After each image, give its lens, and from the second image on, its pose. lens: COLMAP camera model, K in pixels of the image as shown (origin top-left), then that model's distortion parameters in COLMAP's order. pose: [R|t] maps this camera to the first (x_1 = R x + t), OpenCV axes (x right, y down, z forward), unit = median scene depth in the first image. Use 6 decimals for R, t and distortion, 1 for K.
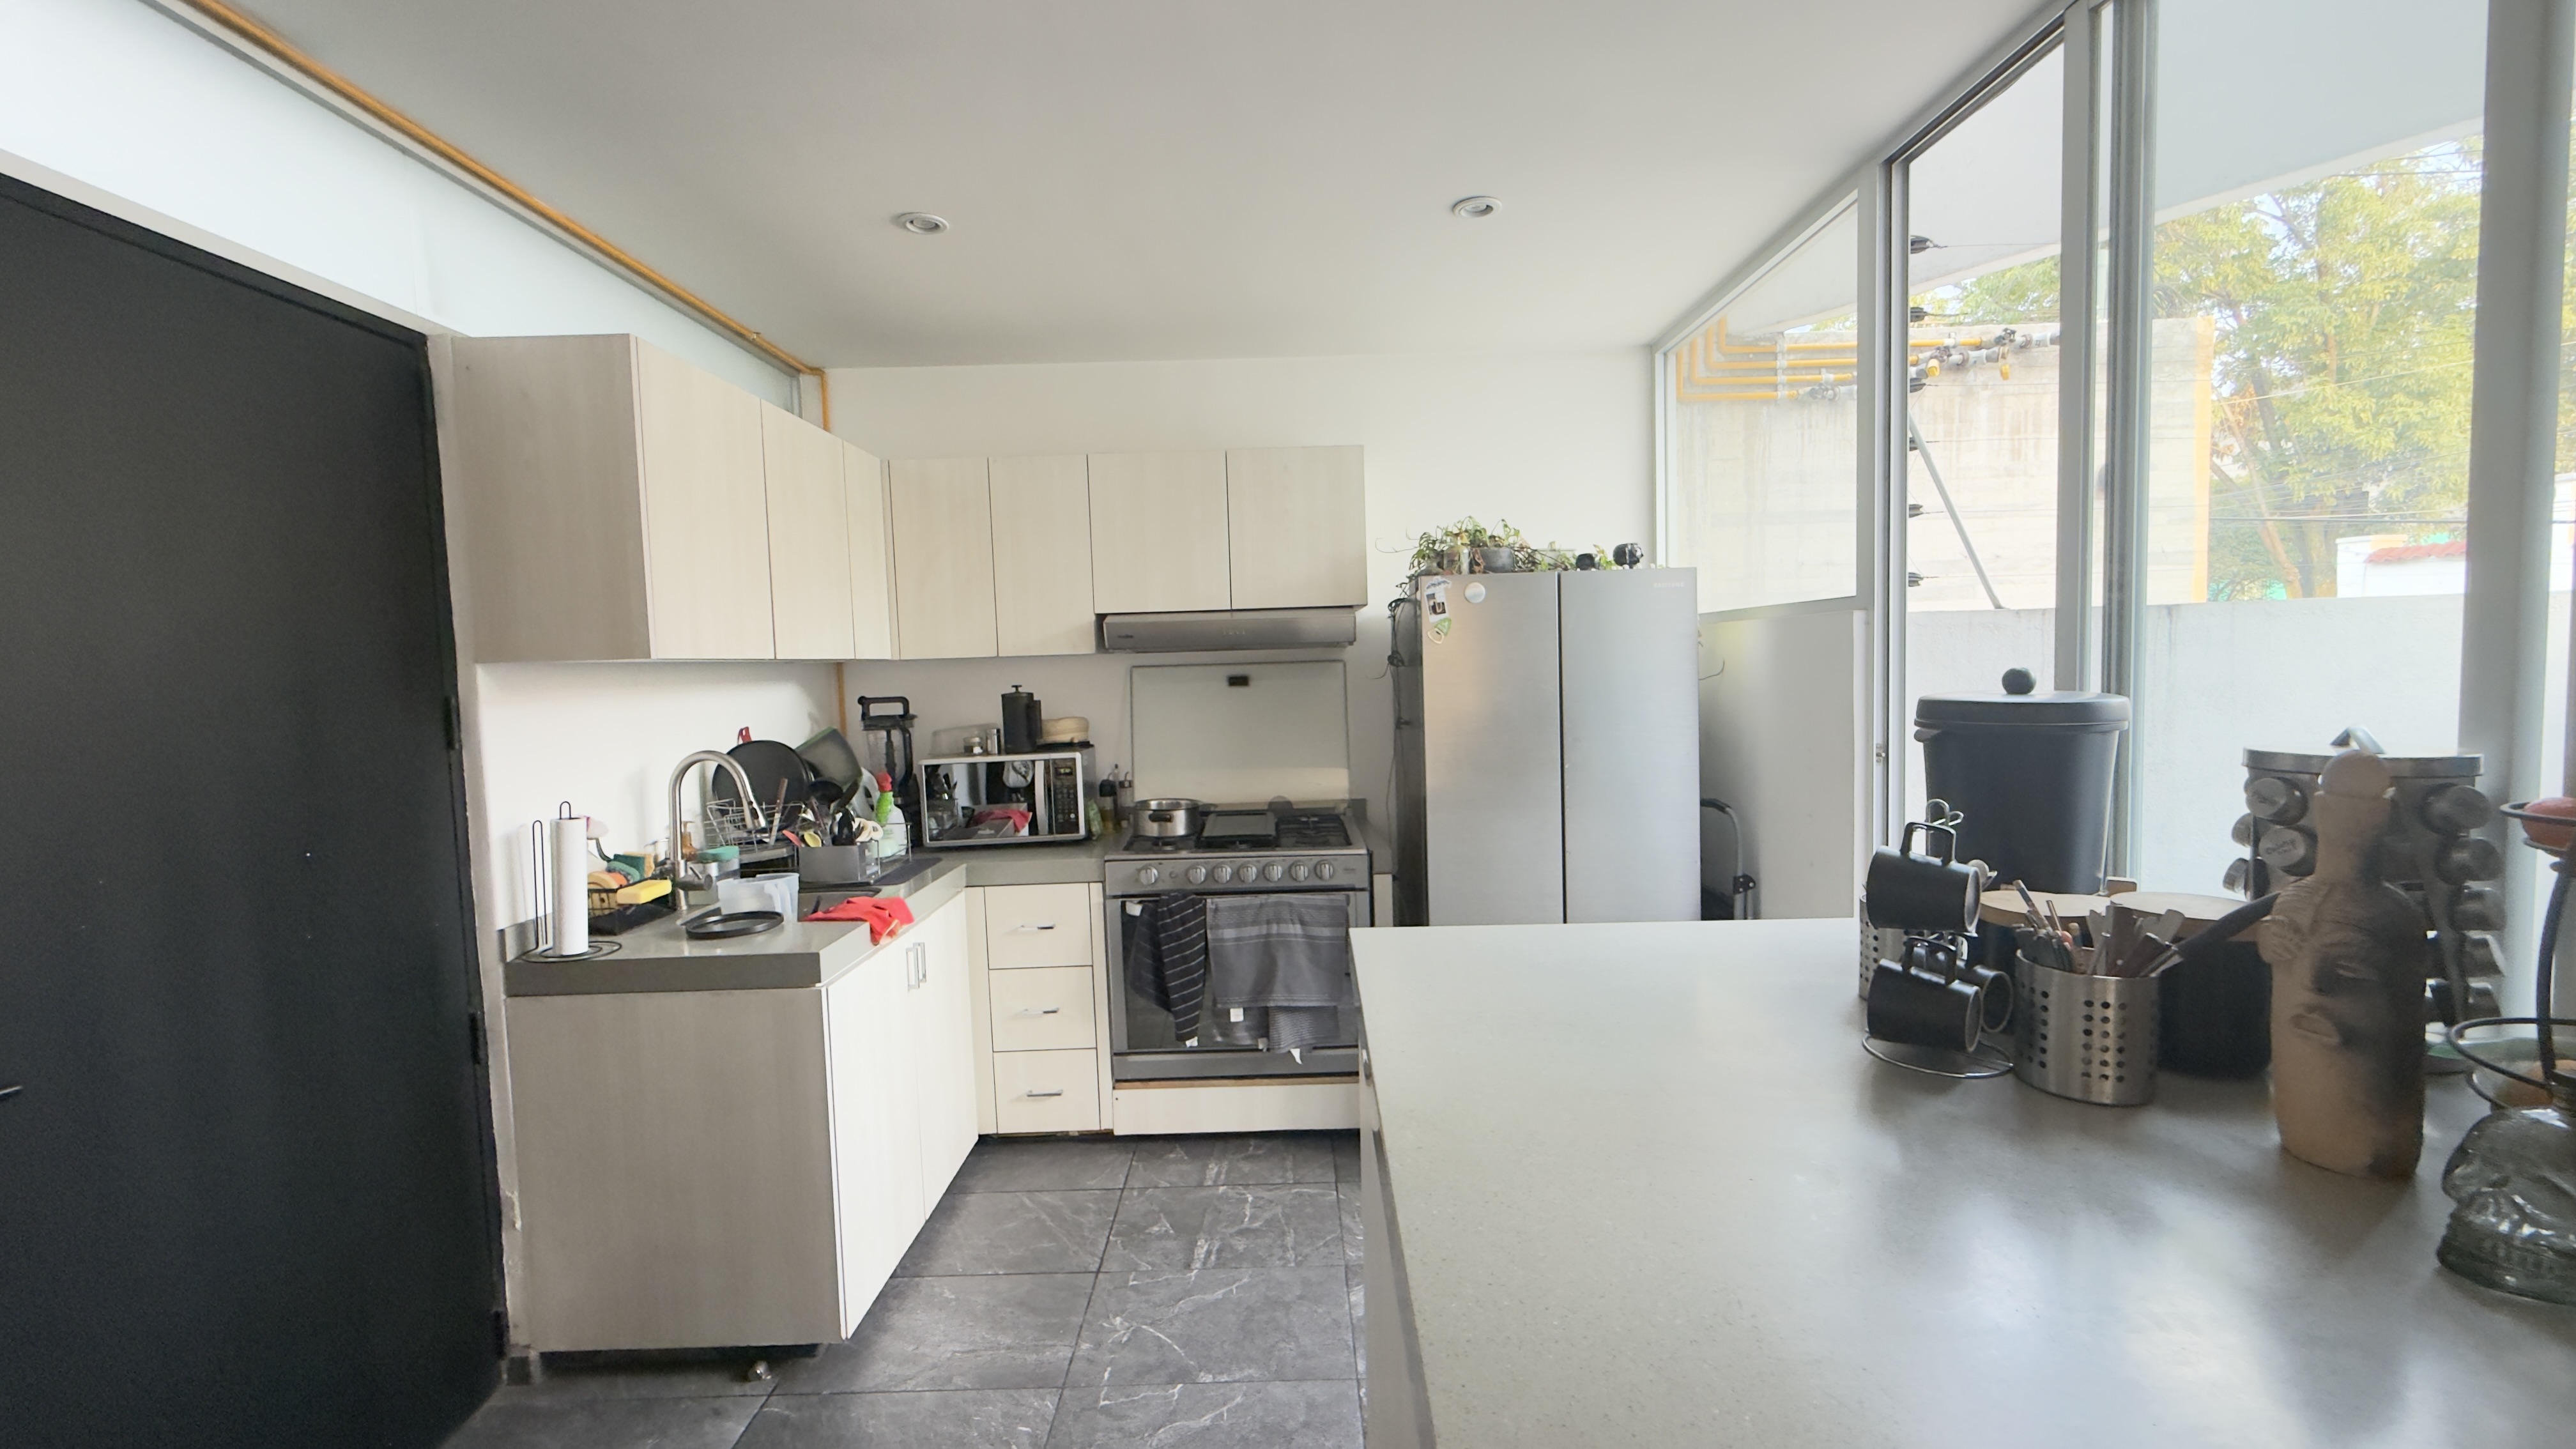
lens RADIAL K [[1025.6, 0, 1292.2], [0, 1025.6, 727.4], [0, 0, 1]] dist [0.000312, 0.000400]
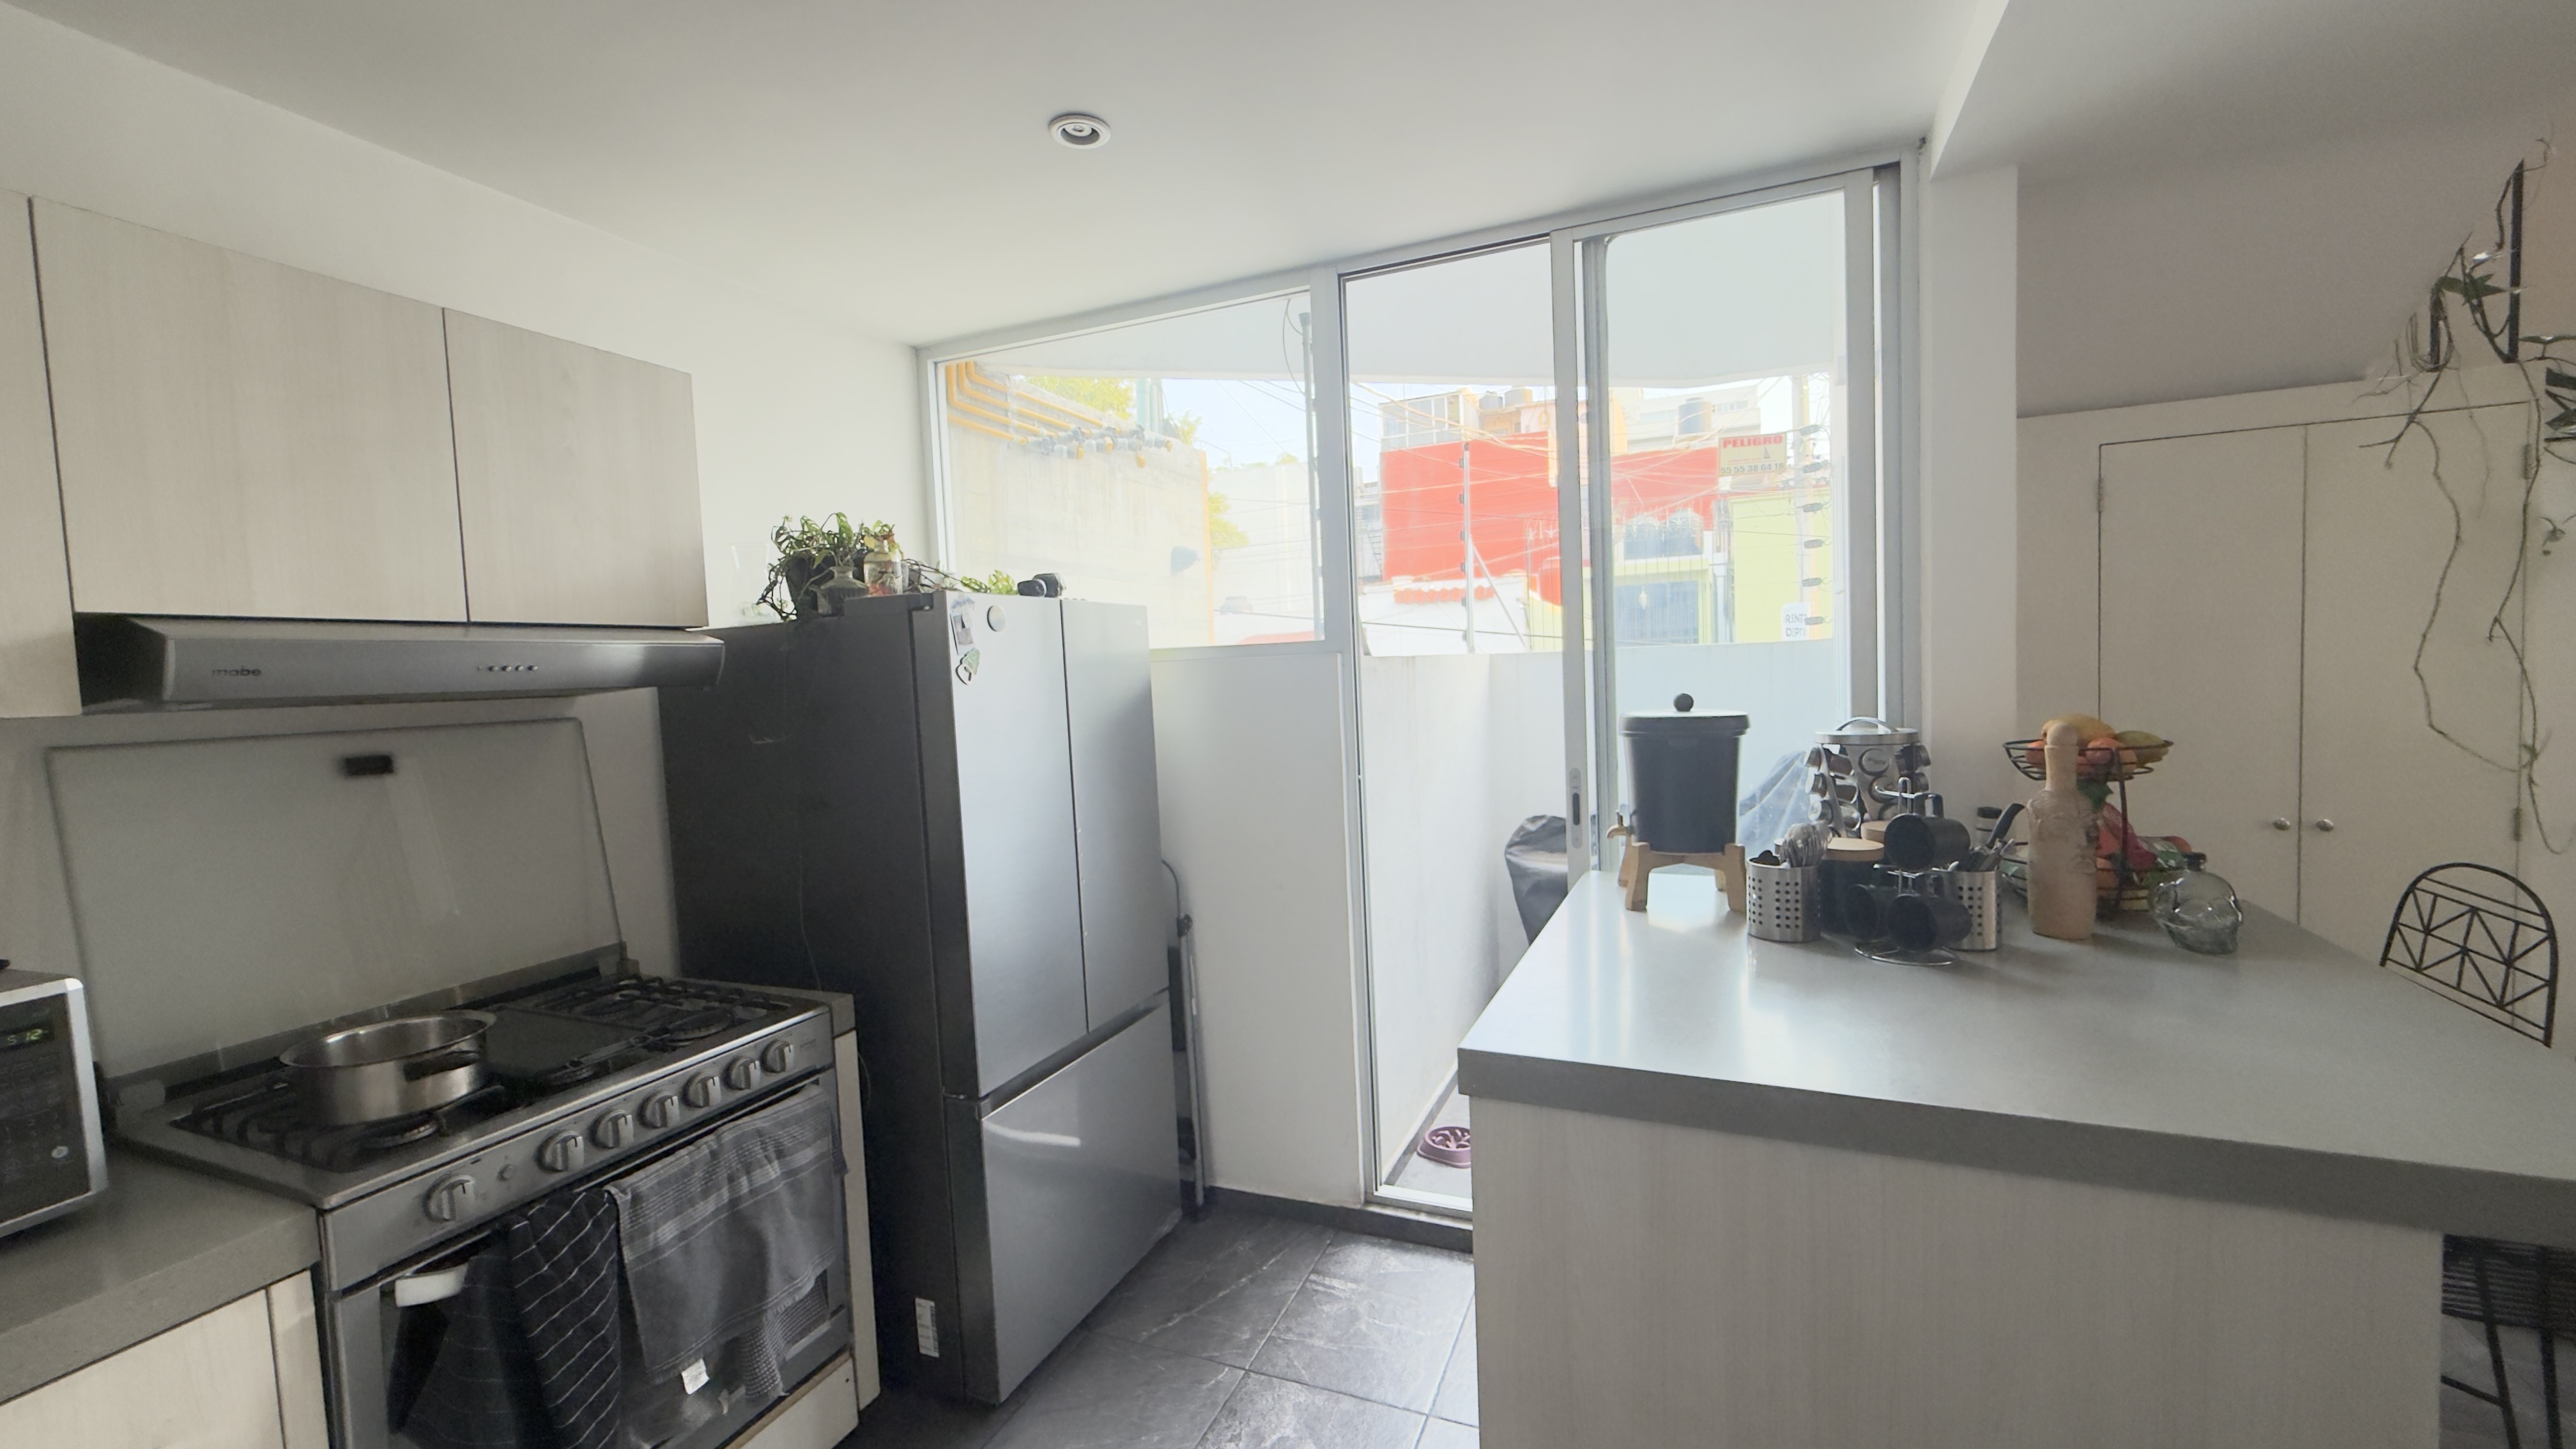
lens RADIAL K [[1025.6, 0, 1292.8], [0, 1025.6, 722.4], [0, 0, 1]] dist [0.000312, 0.000400]
pose [[0.393600, -0.033268, 0.918680, -0.408499], [0.087816, 0.996136, -0.001551, -0.031547], [-0.915078, 0.081285, 0.395001, 0.471414]]
